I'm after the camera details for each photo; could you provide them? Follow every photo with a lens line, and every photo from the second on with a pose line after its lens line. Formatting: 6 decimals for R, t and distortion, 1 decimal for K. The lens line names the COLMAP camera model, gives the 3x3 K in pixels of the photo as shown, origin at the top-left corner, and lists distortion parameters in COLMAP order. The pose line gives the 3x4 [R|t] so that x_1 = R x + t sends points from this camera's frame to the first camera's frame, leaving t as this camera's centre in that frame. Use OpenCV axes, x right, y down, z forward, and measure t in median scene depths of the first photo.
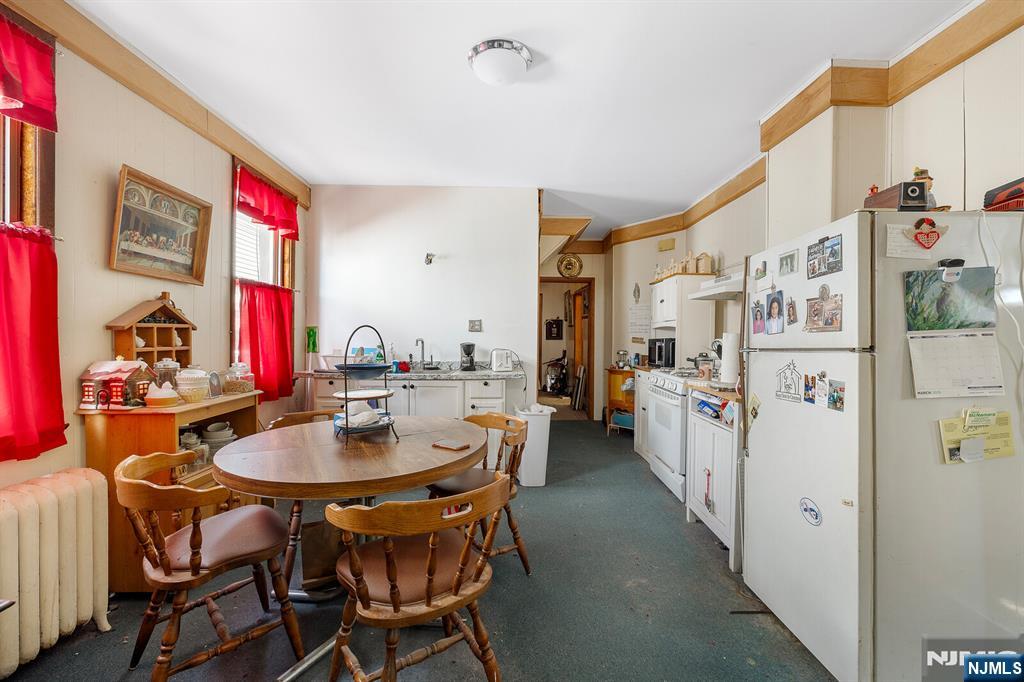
lens RADIAL K [[435.8, 0, 510.1], [0, 435.8, 340.4], [0, 0, 1]] dist [0.000829, -0.000216]
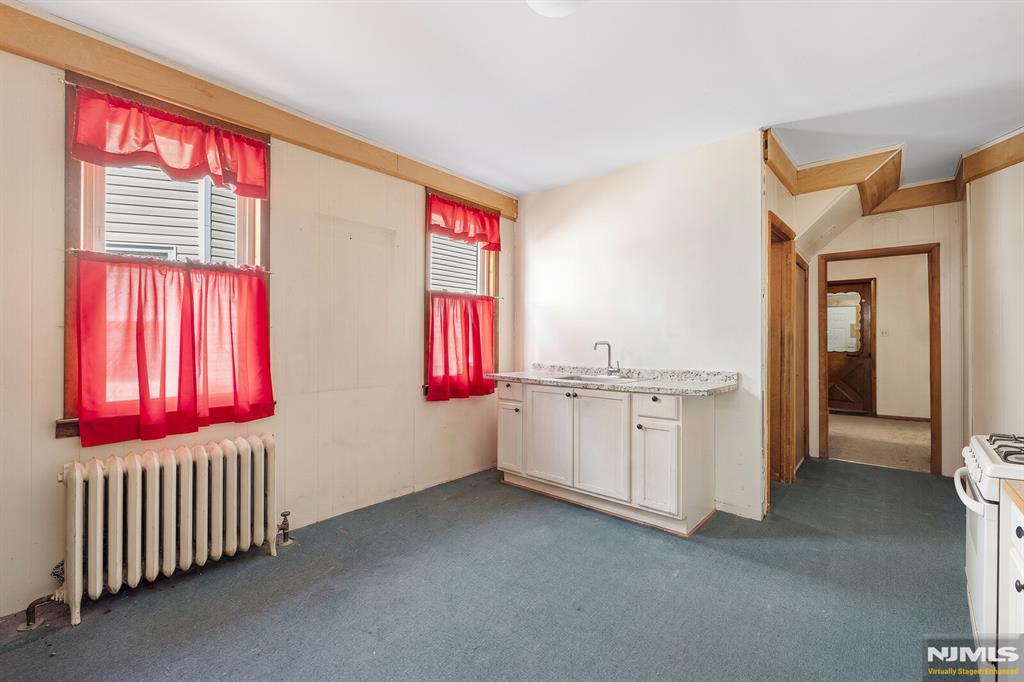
lens RADIAL K [[435.8, 0, 514.1], [0, 435.8, 338.0], [0, 0, 1]] dist [0.000829, -0.000216]
pose [[0.744027, -0.009765, -0.668078, 0.278780], [-0.000206, 0.999890, -0.014844, 0.001824], [0.668149, 0.011182, 0.743943, 0.249691]]
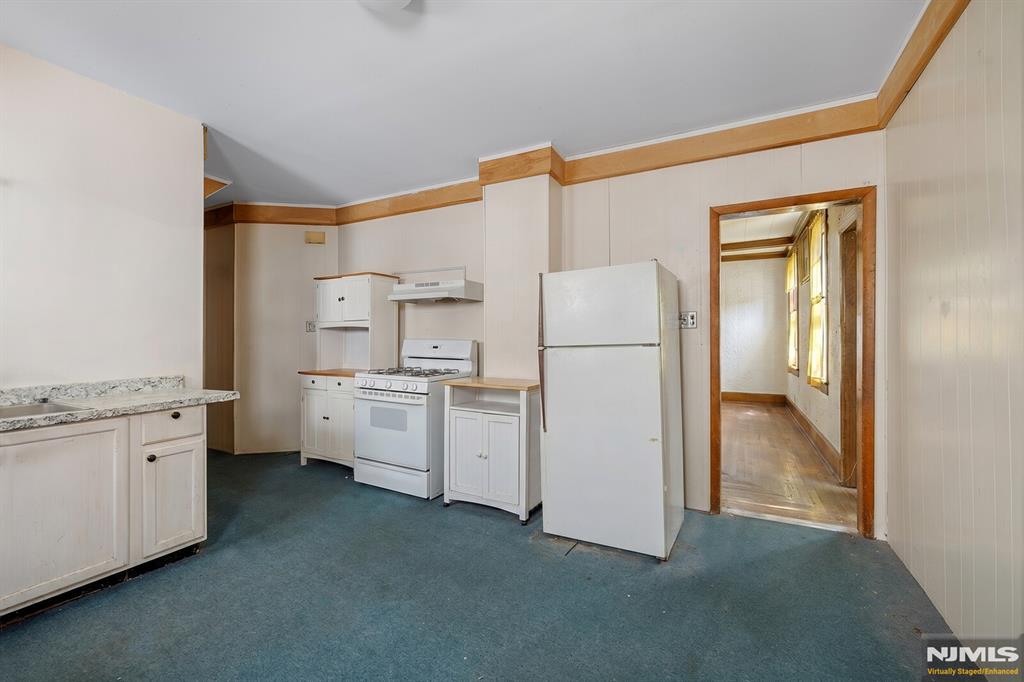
lens RADIAL K [[435.8, 0, 514.1], [0, 435.8, 339.7], [0, 0, 1]] dist [0.000829, -0.000216]
pose [[0.463403, -0.009609, 0.886096, -0.377227], [0.010742, 0.999929, 0.005225, -0.005347], [-0.886083, 0.007097, 0.463473, 0.294541]]
